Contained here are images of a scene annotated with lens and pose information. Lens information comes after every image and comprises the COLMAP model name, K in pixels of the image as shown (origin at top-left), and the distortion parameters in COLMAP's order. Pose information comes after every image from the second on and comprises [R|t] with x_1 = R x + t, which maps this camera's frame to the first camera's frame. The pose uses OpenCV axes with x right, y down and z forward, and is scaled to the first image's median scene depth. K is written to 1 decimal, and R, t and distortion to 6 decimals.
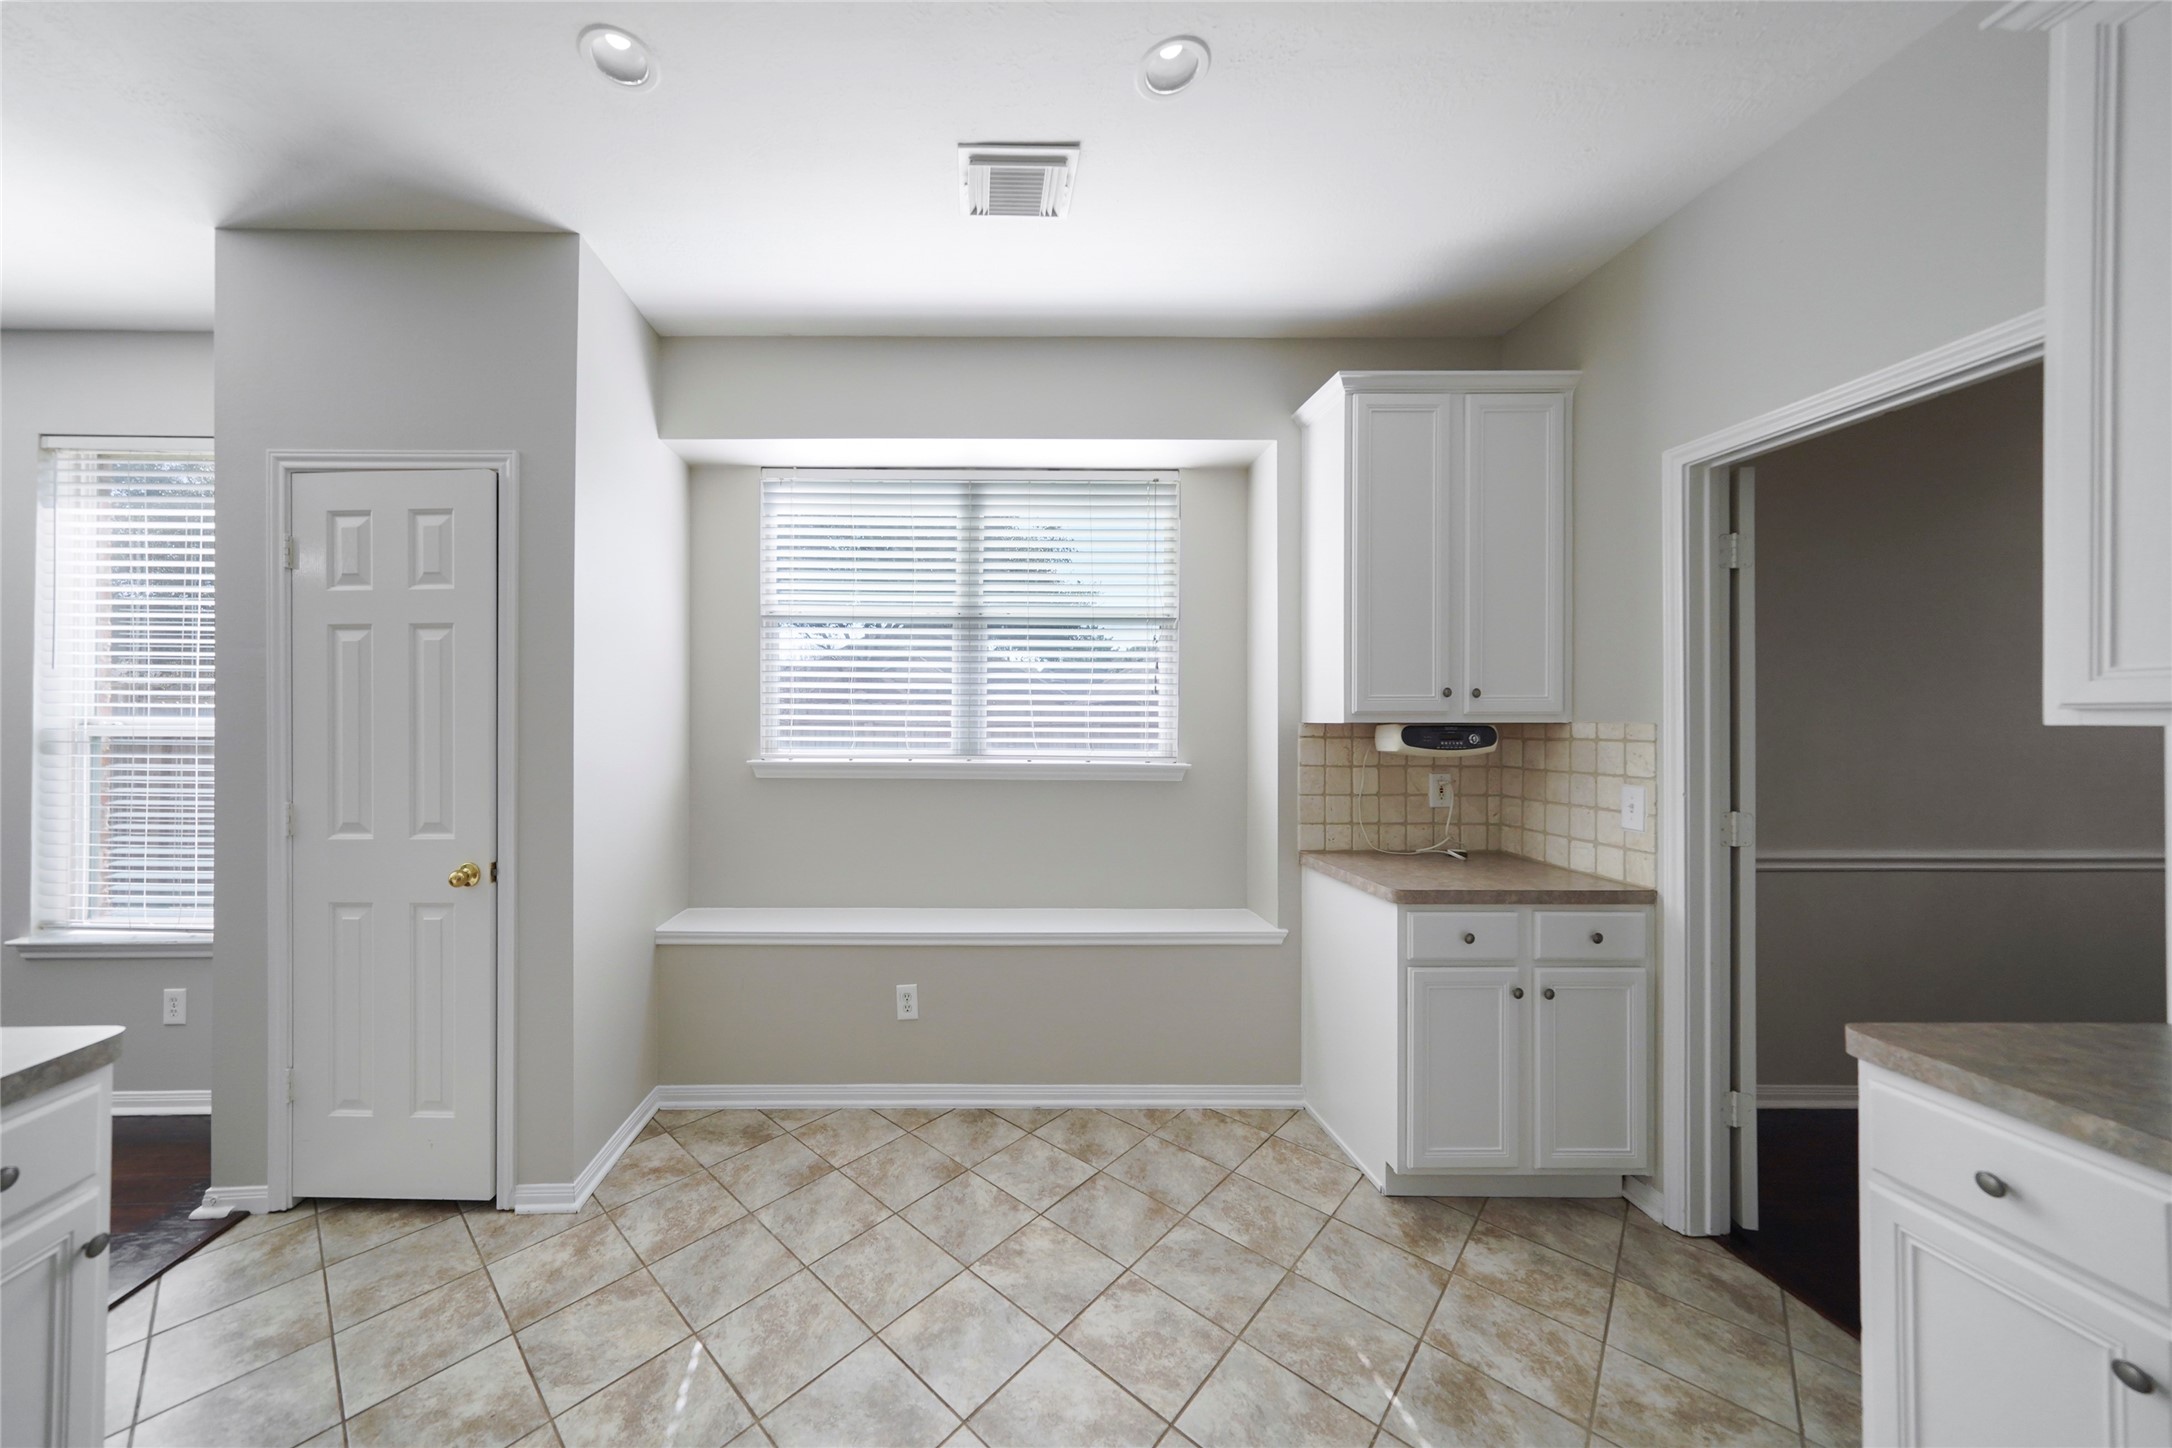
lens RADIAL K [[707.8, 0, 1086.0], [0, 707.8, 724.0], [0, 0, 1]] dist [0.010555, -0.000002]
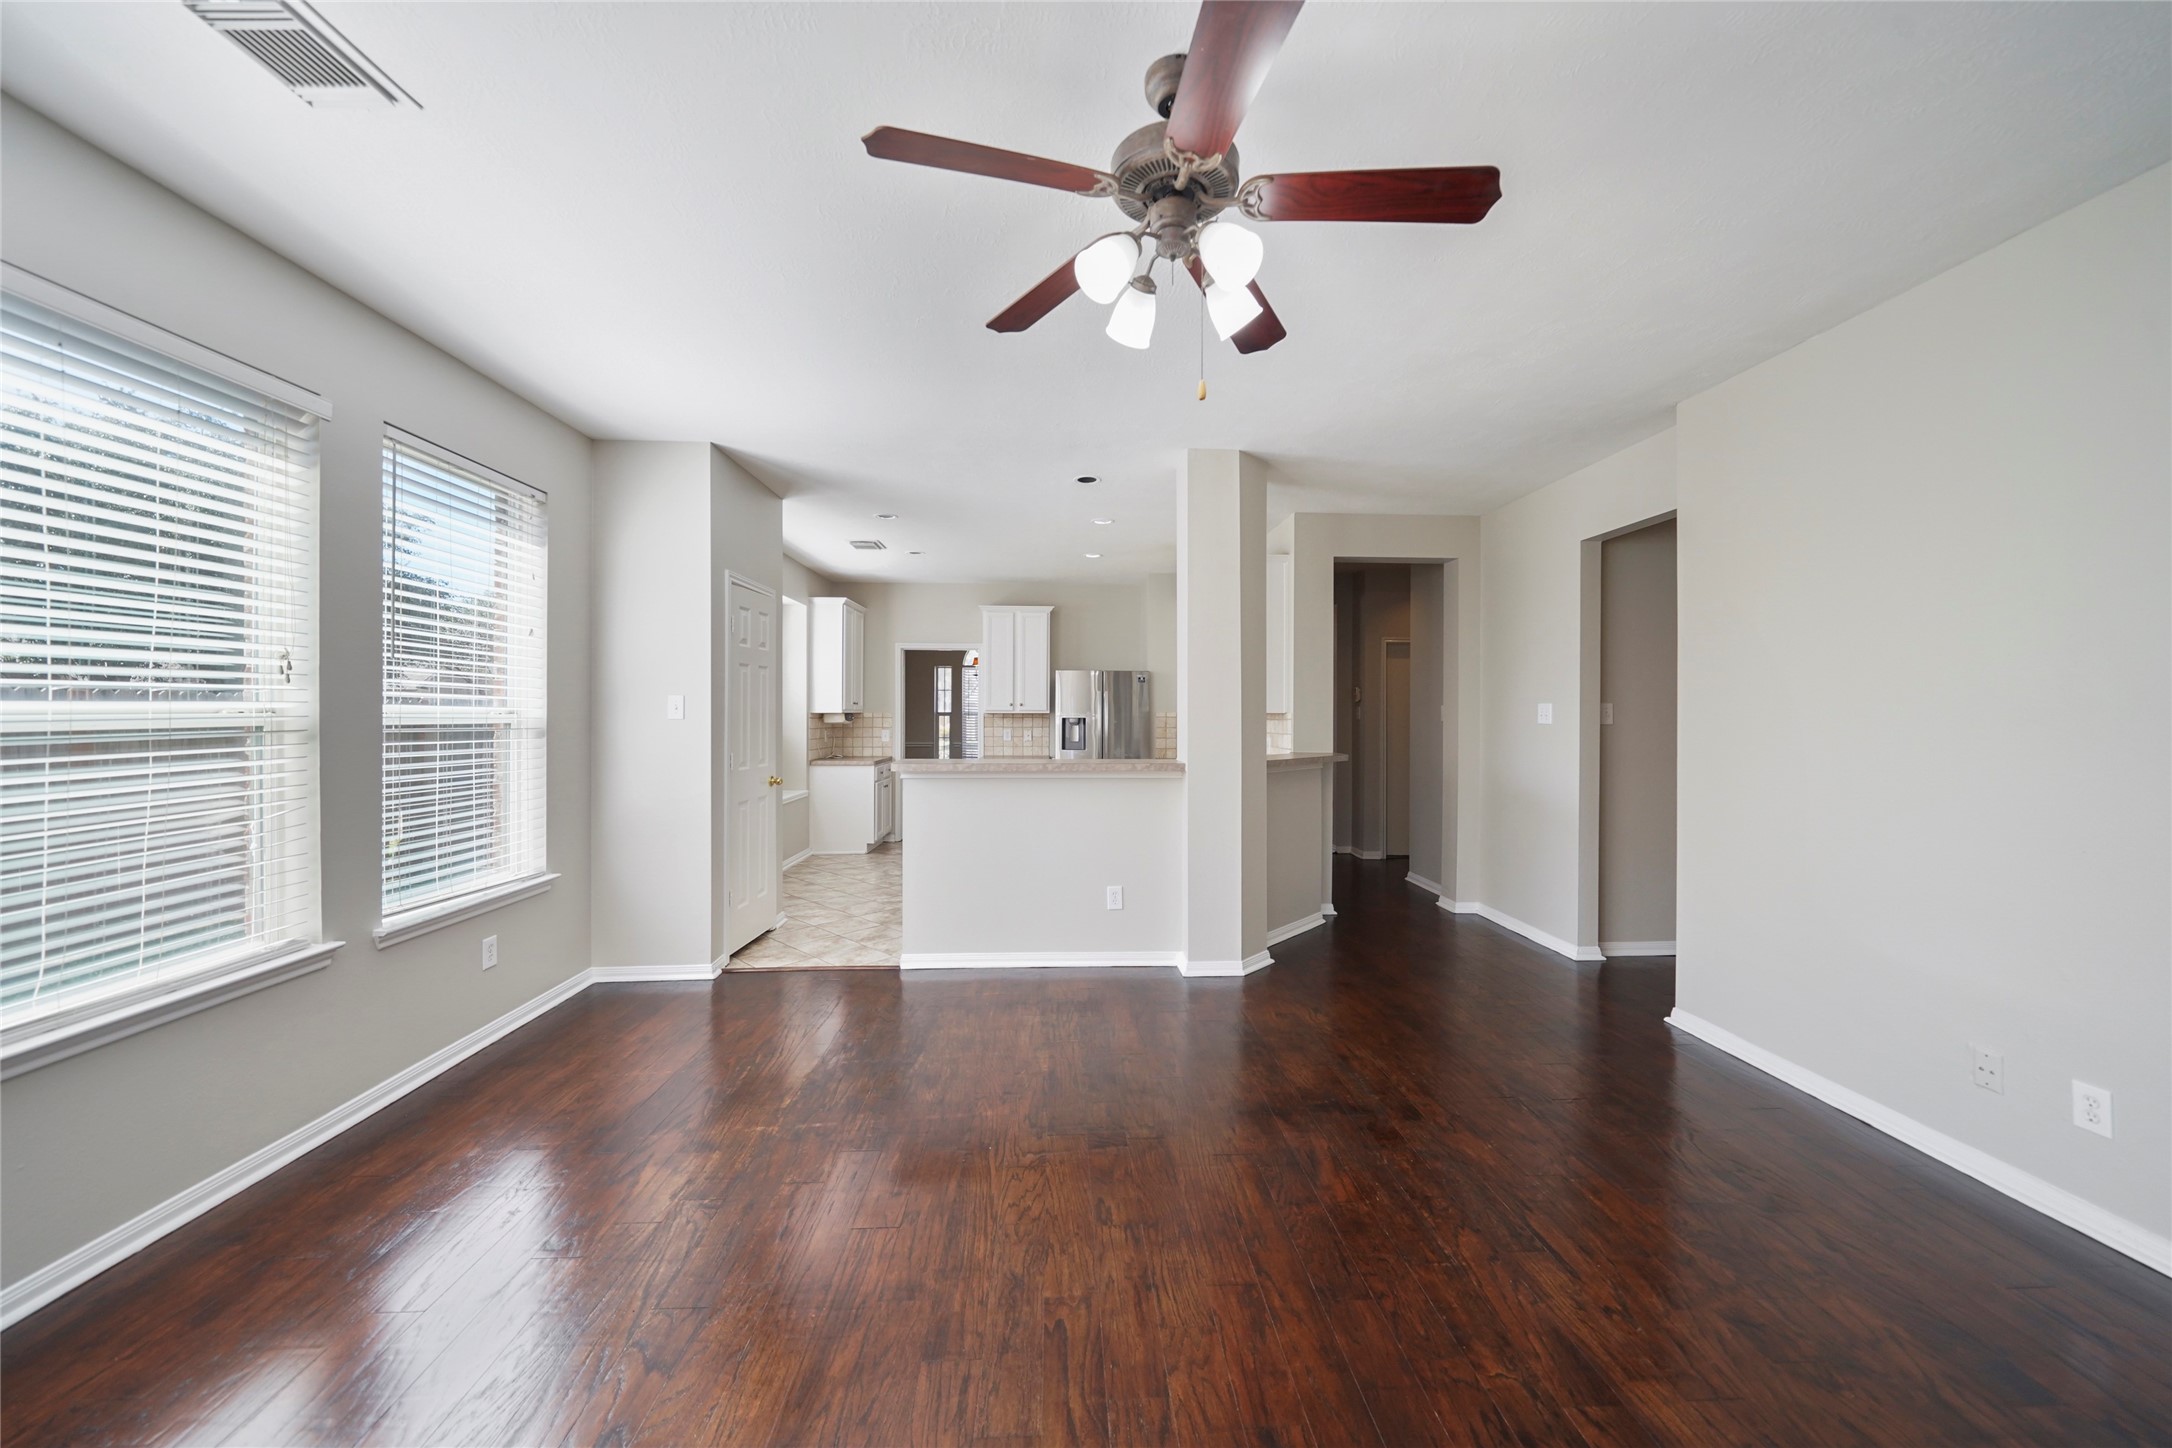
lens RADIAL K [[792.8, 0, 1097.8], [0, 792.8, 711.3], [0, 0, 1]] dist [0.000283, -0.000217]
pose [[0.002071, 0.001984, 0.999996, -3.307347], [0.001061, 0.999997, -0.001986, 0.002141], [-0.999997, 0.001065, 0.002069, 0.008938]]
